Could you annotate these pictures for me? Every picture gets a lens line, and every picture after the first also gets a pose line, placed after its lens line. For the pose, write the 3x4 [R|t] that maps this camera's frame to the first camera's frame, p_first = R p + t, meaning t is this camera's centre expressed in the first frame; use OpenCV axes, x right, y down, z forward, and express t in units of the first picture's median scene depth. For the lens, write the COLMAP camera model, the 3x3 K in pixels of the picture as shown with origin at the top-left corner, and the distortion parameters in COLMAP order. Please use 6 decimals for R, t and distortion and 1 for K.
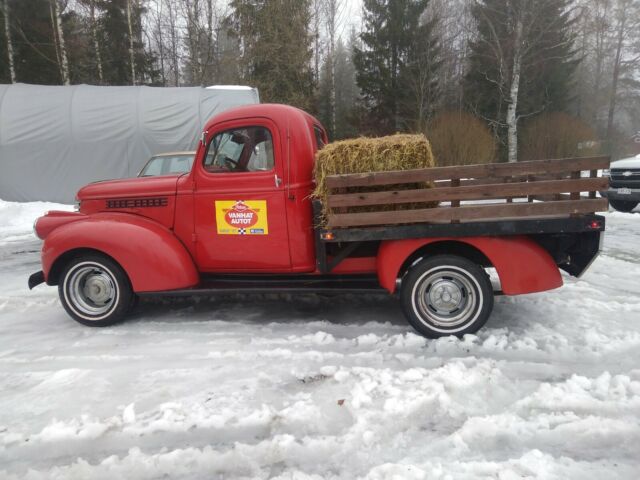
lens RADIAL K [[468.8, 0, 320.0], [0, 468.8, 240.0], [0, 0, 1]] dist [0.016323, 0.000136]
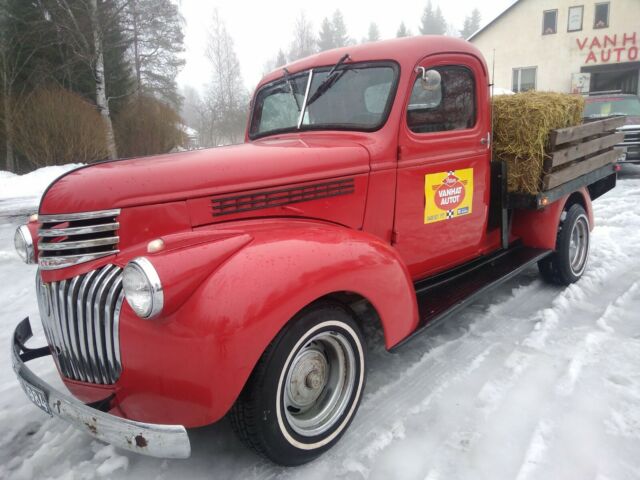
lens RADIAL K [[470.6, 0, 320.0], [0, 470.6, 240.0], [0, 0, 1]] dist [0.005729, 0.000930]
pose [[0.588324, -0.176856, 0.789048, -0.866422], [0.157527, 0.982161, 0.102686, -0.086004], [-0.793133, 0.063883, 0.605689, 0.732920]]
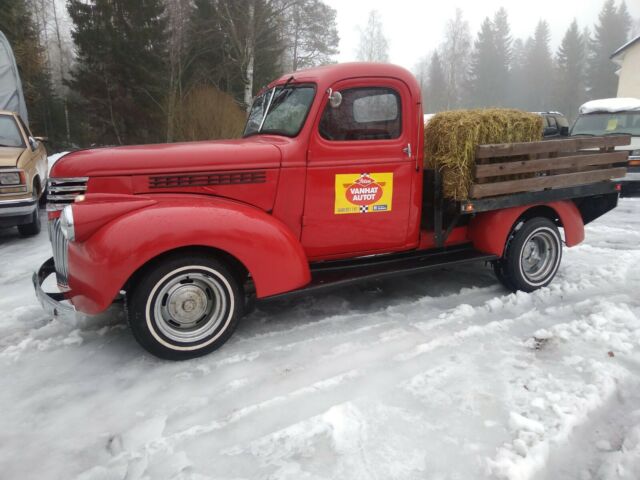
lens RADIAL K [[464.1, 0, 320.0], [0, 464.1, 240.0], [0, 0, 1]] dist [0.048189, -0.034140]
pose [[0.804799, -0.095065, 0.585885, -0.751763], [0.066617, 0.995321, 0.069992, -0.027421], [-0.589797, -0.017299, 0.807366, 0.354210]]
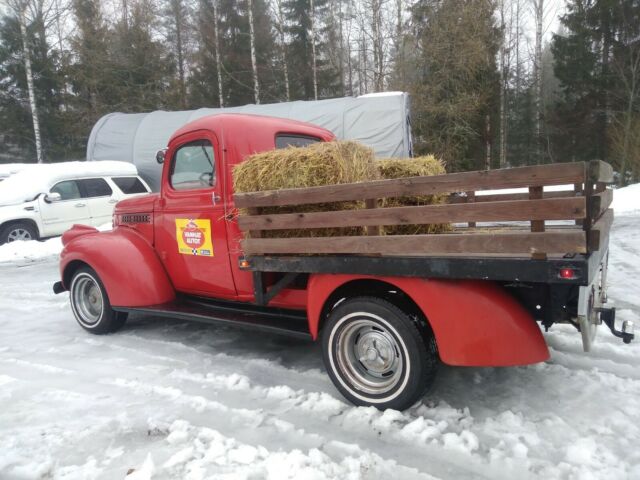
lens RADIAL K [[468.8, 0, 320.0], [0, 468.8, 240.0], [0, 0, 1]] dist [0.016323, 0.000136]
pose [[0.907519, 0.037630, -0.418323, 0.458375], [-0.043004, 0.999069, -0.003424, -0.050073], [0.417805, 0.021097, 0.908292, 0.254257]]
